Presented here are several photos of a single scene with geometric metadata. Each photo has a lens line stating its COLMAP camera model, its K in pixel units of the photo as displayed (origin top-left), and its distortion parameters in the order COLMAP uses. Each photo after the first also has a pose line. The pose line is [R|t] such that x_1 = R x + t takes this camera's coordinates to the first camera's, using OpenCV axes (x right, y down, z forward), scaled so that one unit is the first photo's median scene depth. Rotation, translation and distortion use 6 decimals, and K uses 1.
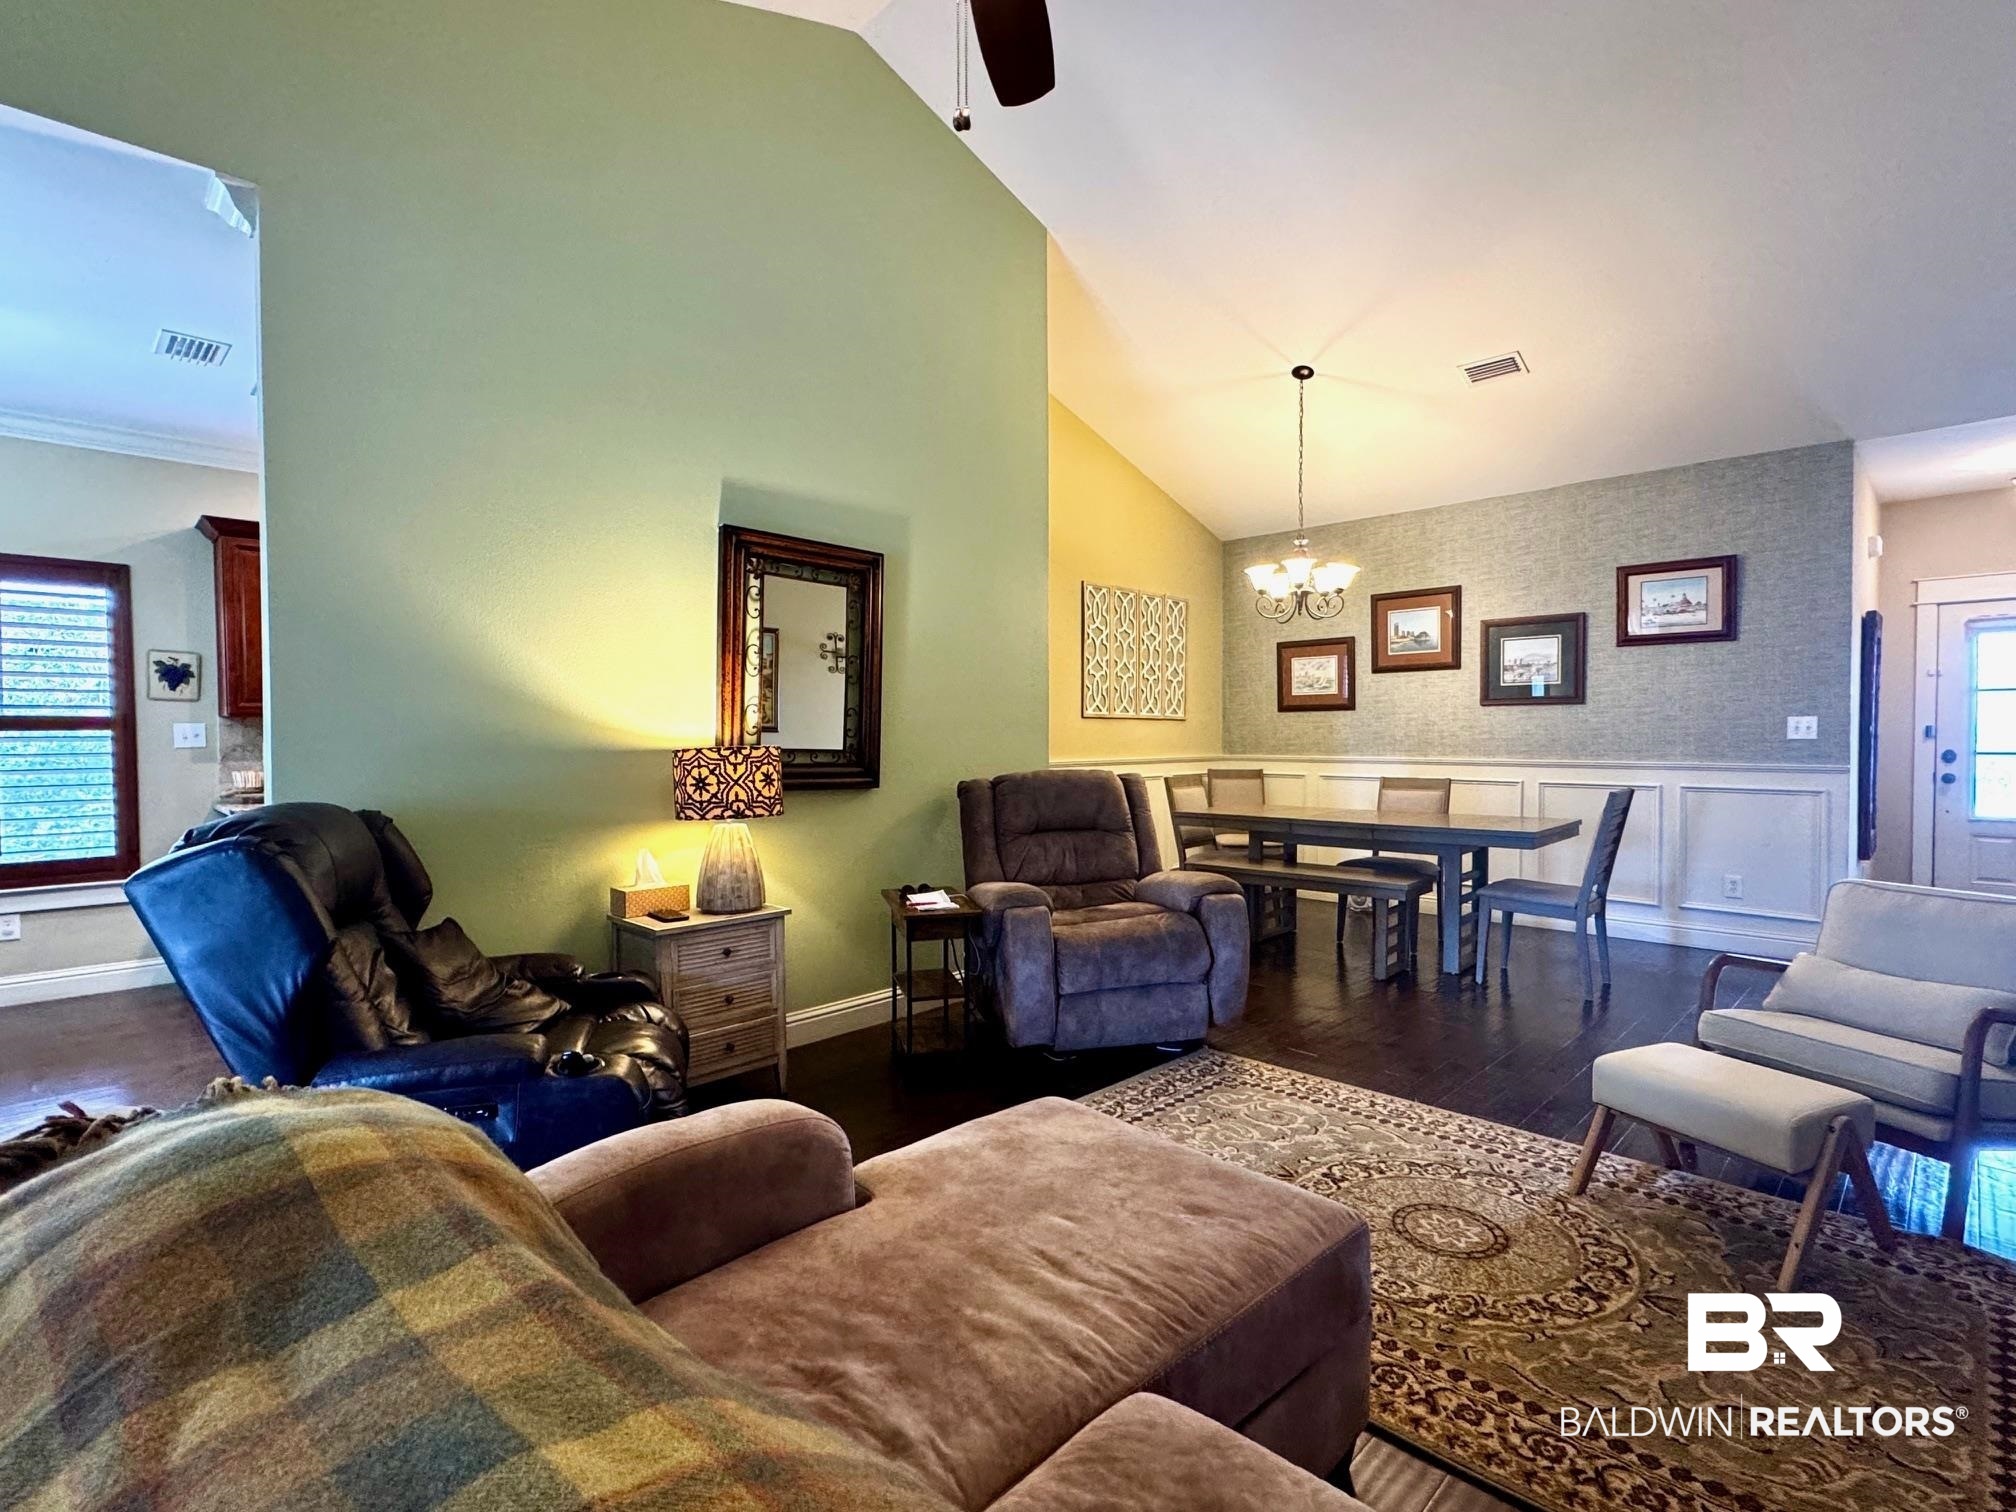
lens RADIAL K [[968.3, 0, 978.6], [0, 968.3, 761.3], [0, 0, 1]] dist [0.001163, 0.000034]
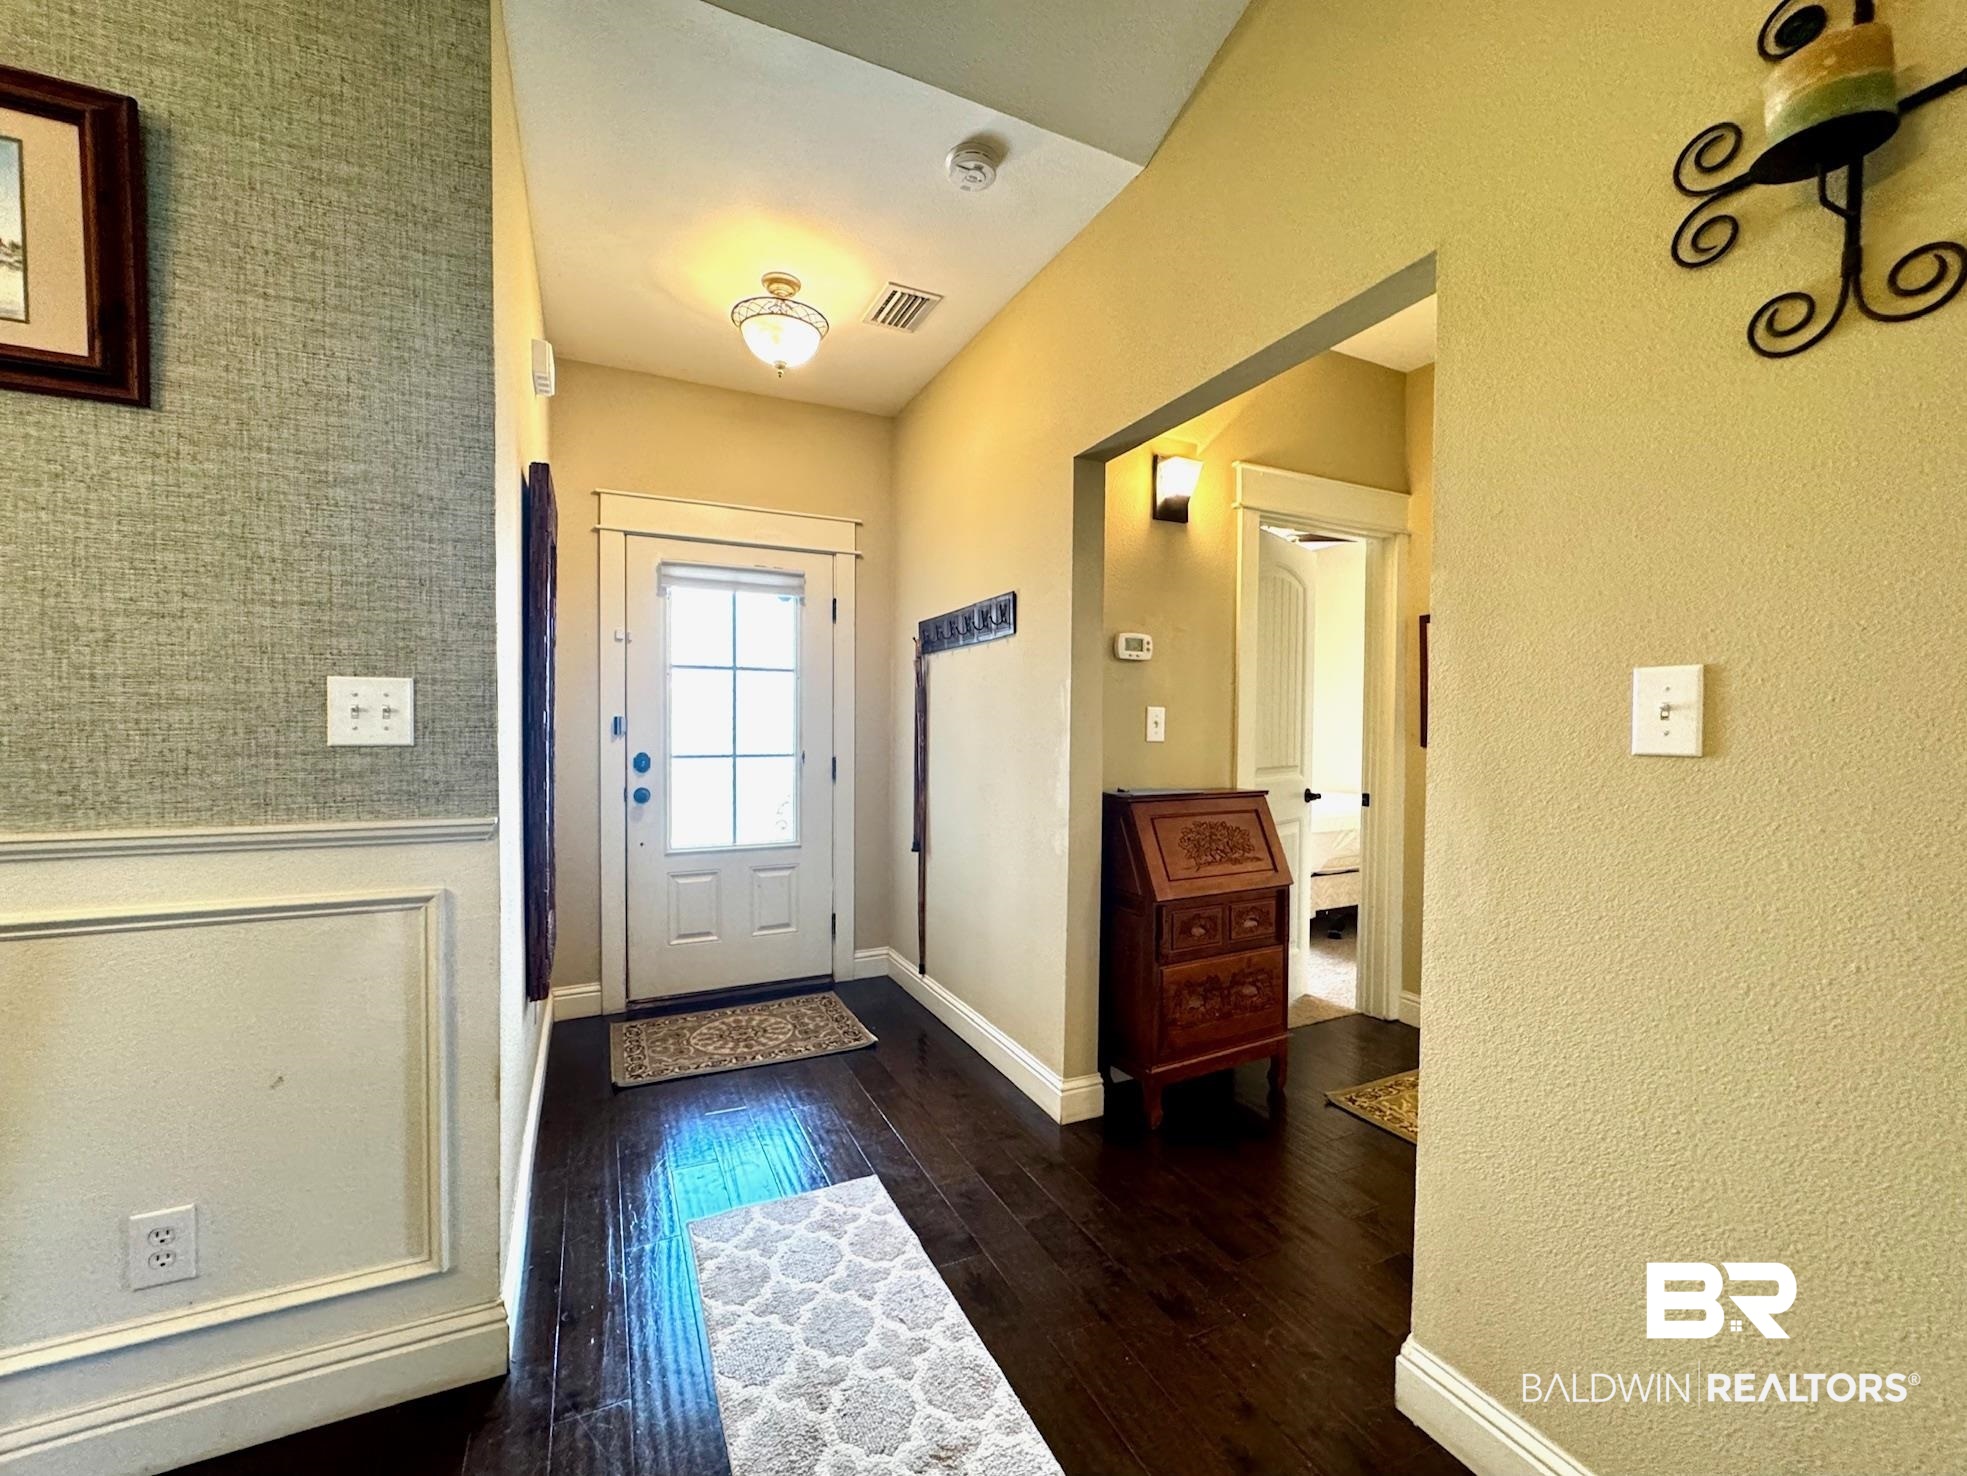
lens RADIAL K [[788.5, 0, 983.5], [0, 788.5, 738.0], [0, 0, 1]] dist [0.001419, -0.000056]
pose [[0.312561, -0.008060, 0.949864, 0.537025], [0.020957, 0.999779, 0.001588, -0.017419], [-0.949667, 0.019410, 0.312661, 0.583777]]
